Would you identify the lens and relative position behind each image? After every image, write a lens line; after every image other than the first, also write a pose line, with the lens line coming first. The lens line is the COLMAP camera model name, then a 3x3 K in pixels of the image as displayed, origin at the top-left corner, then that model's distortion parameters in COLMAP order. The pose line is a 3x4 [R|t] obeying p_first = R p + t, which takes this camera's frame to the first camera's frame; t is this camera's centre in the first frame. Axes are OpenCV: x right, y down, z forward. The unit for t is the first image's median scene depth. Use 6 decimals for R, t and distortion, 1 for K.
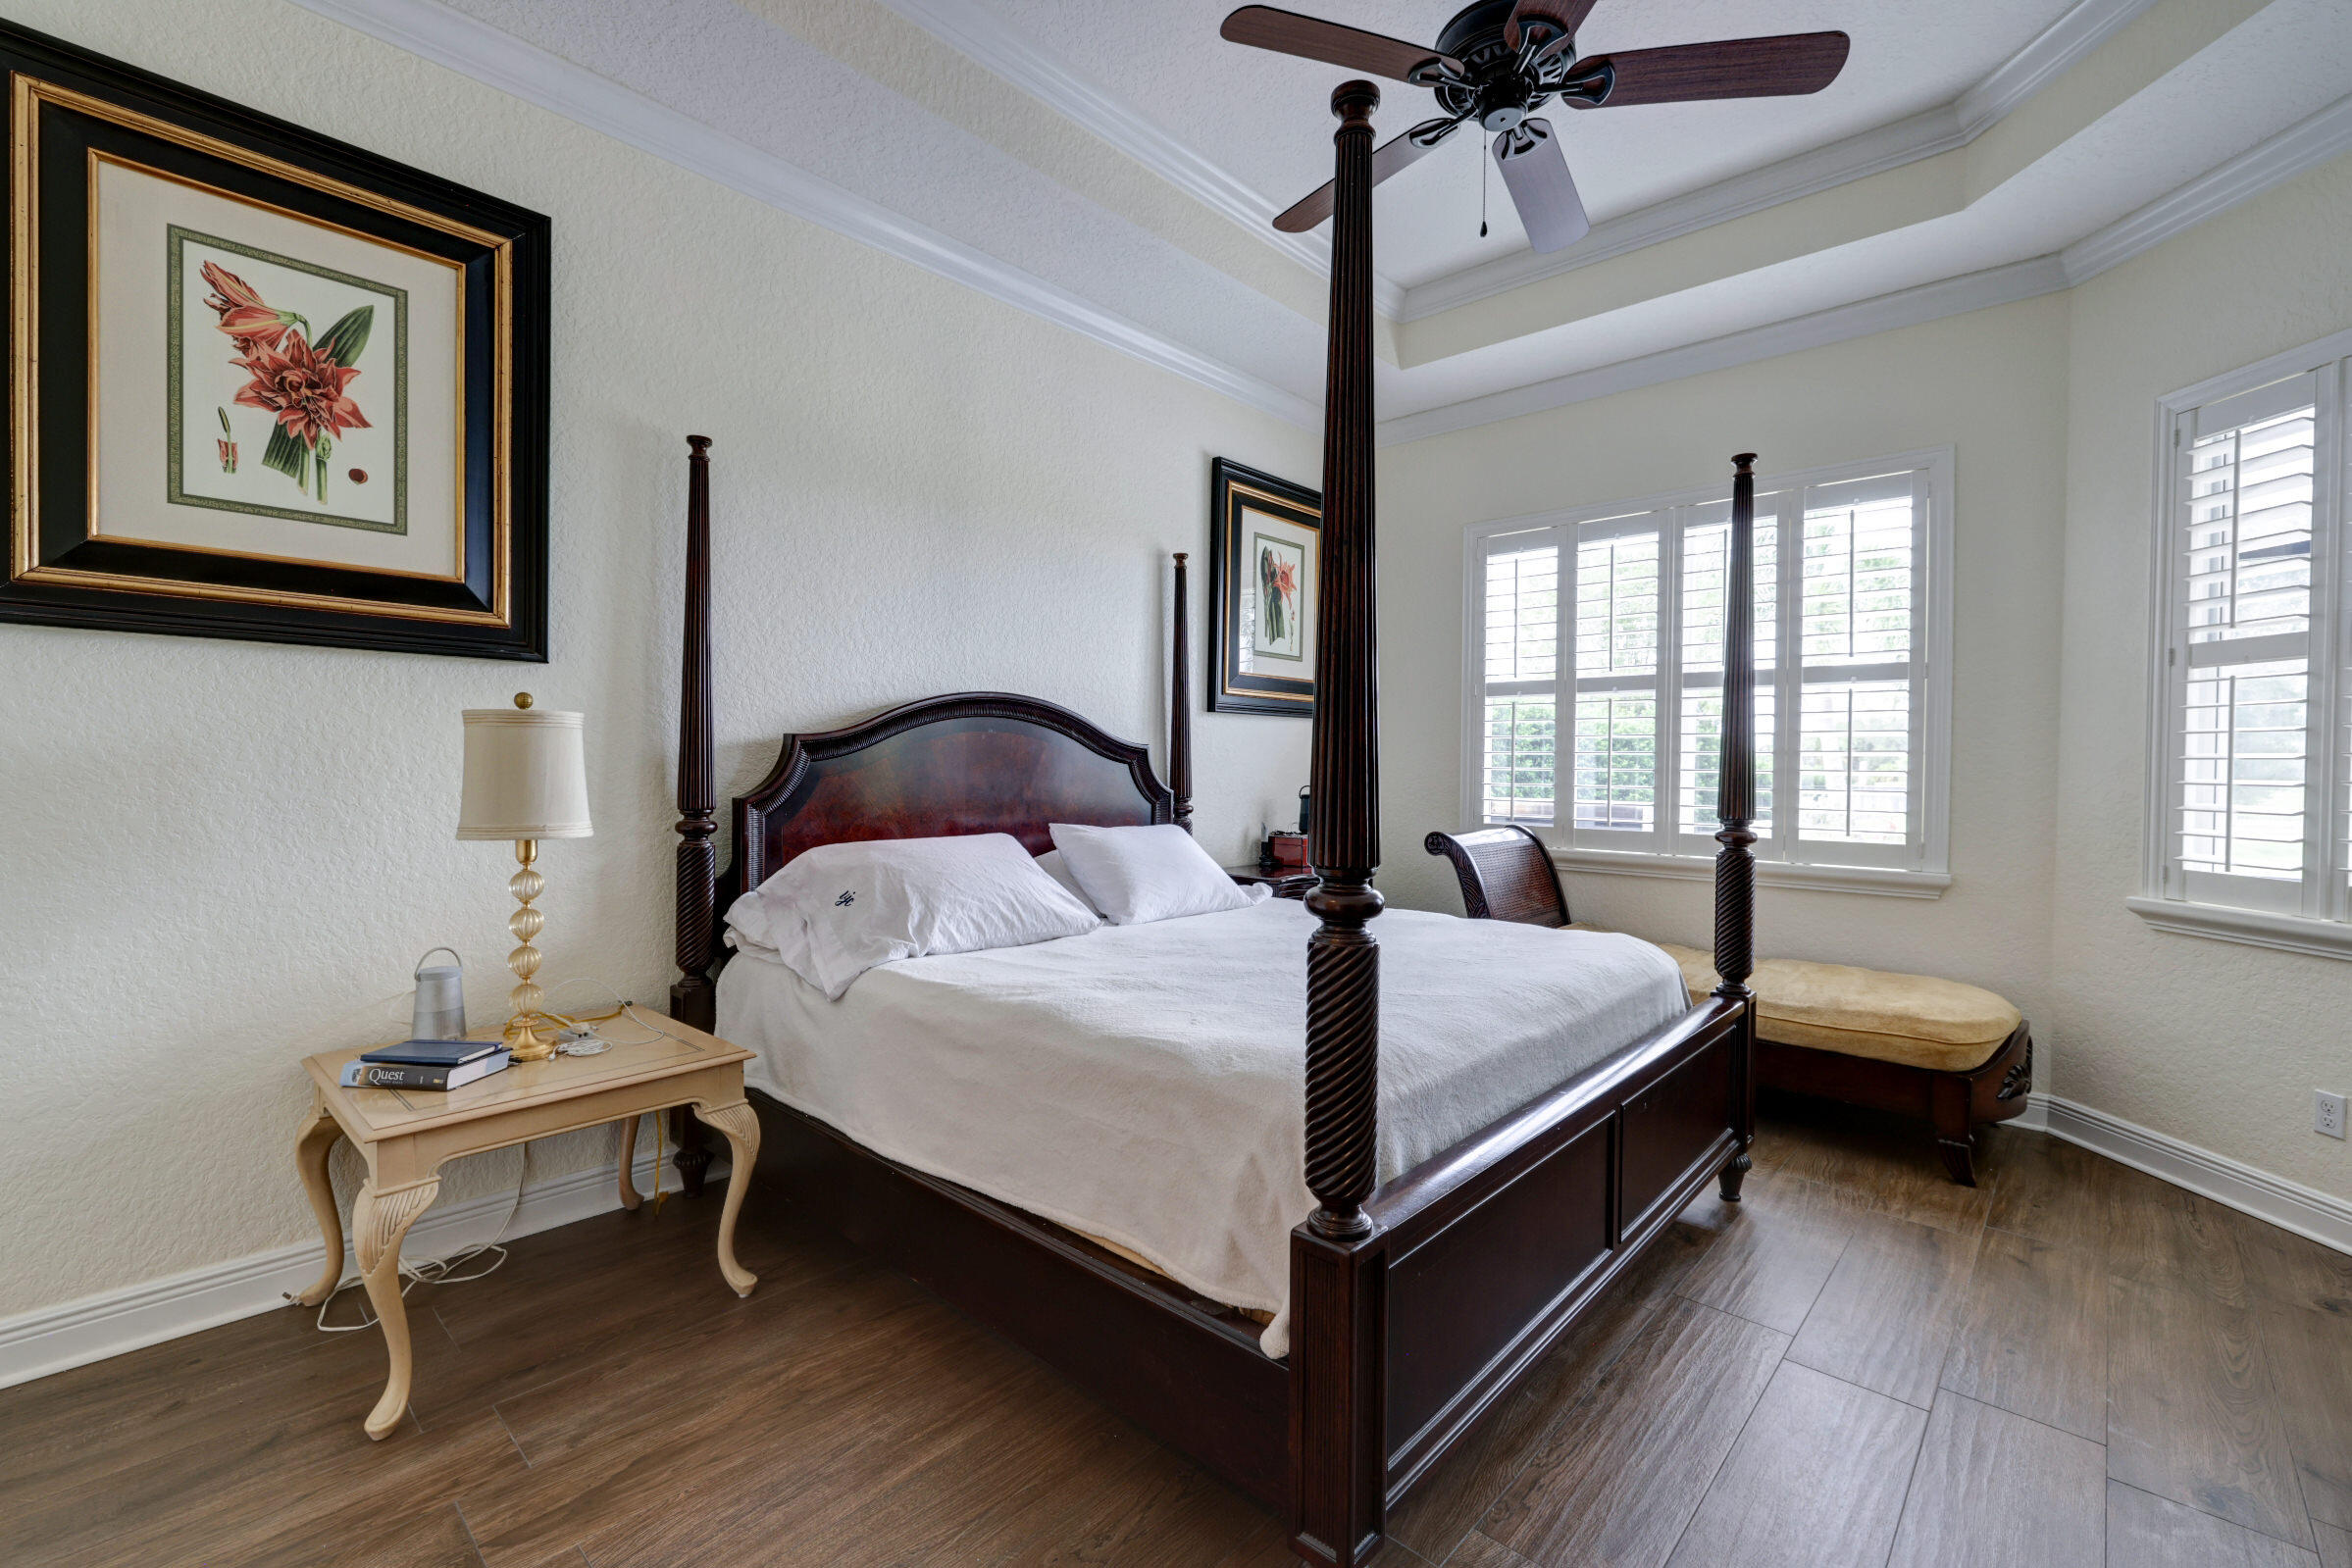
lens RADIAL K [[1007.5, 0, 1181.0], [0, 1007.5, 777.1], [0, 0, 1]] dist [0.000634, -0.000331]
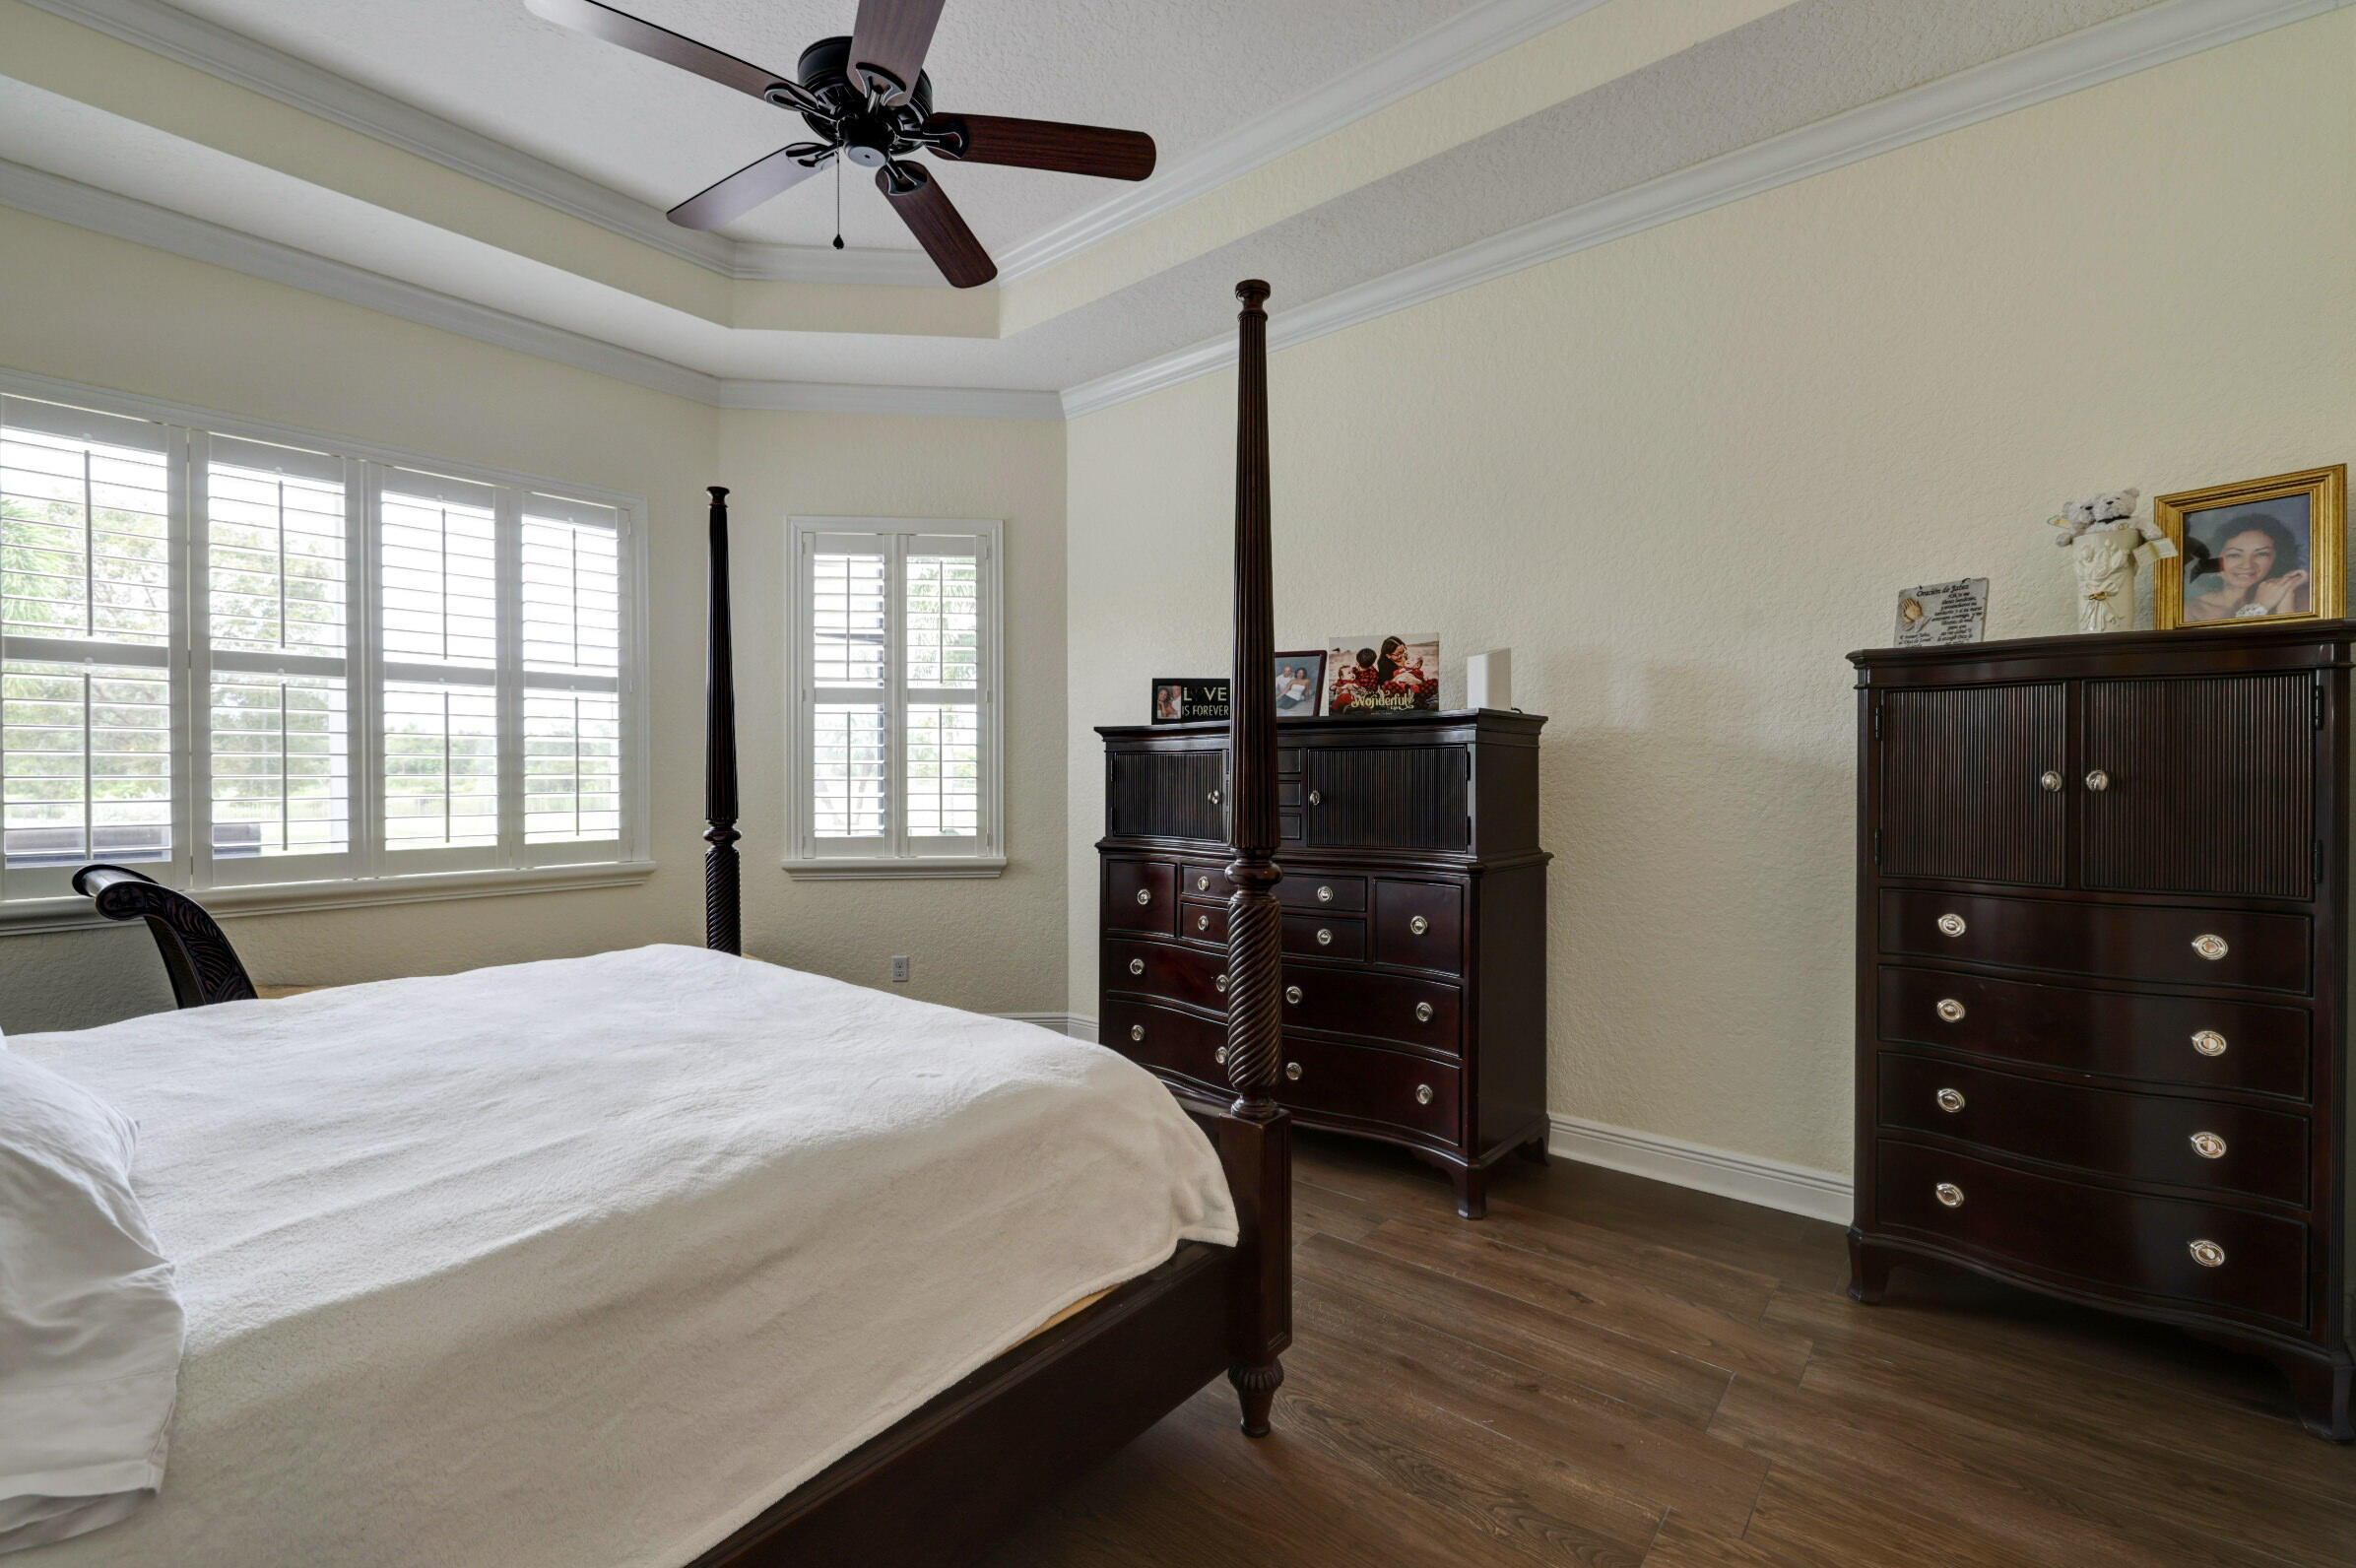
lens RADIAL K [[1009.3, 0, 1175.3], [0, 1009.3, 780.2], [0, 0, 1]] dist [0.000634, -0.000331]
pose [[-0.043721, -0.016569, 0.998906, -0.574946], [0.015382, 0.999733, 0.017256, -0.012064], [-0.998925, 0.016120, -0.043455, 0.562746]]
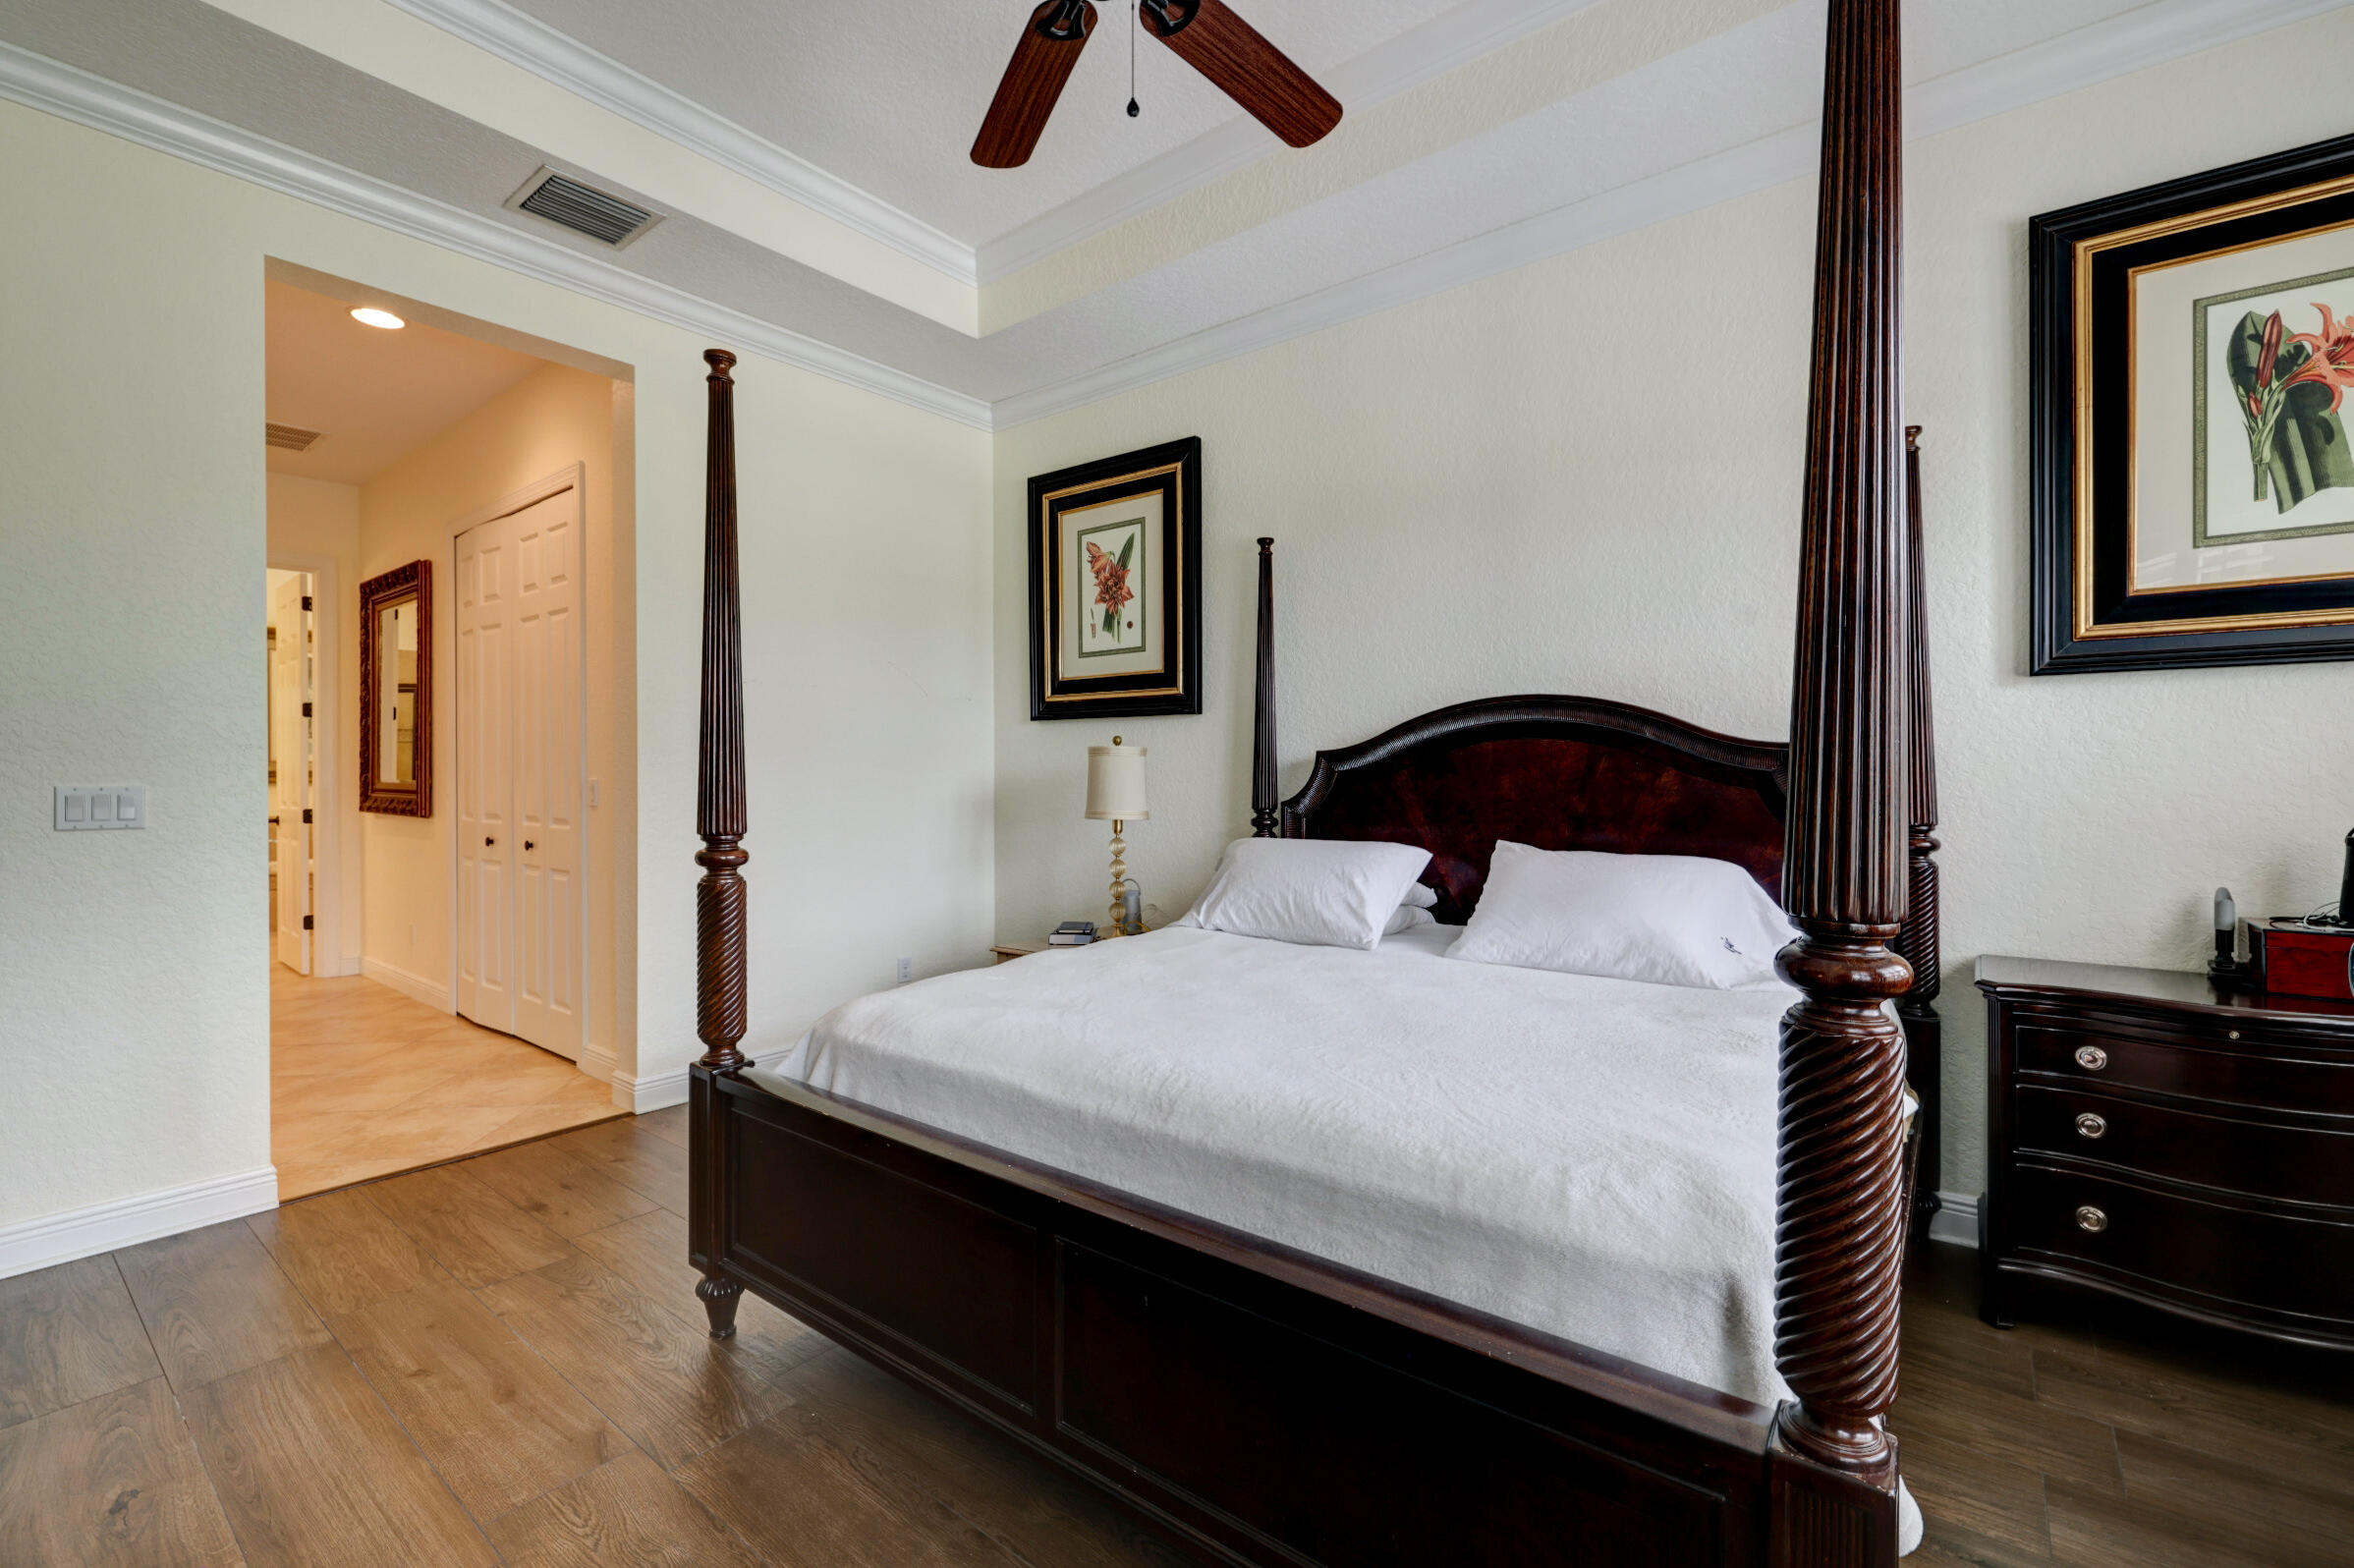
lens RADIAL K [[1008.4, 0, 1178.4], [0, 1008.4, 782.4], [0, 0, 1]] dist [0.000634, -0.000331]
pose [[0.078127, -0.004891, -0.996931, 0.869056], [-0.012137, 0.999909, -0.005857, 0.004451], [0.996870, 0.012557, 0.078060, 0.768770]]
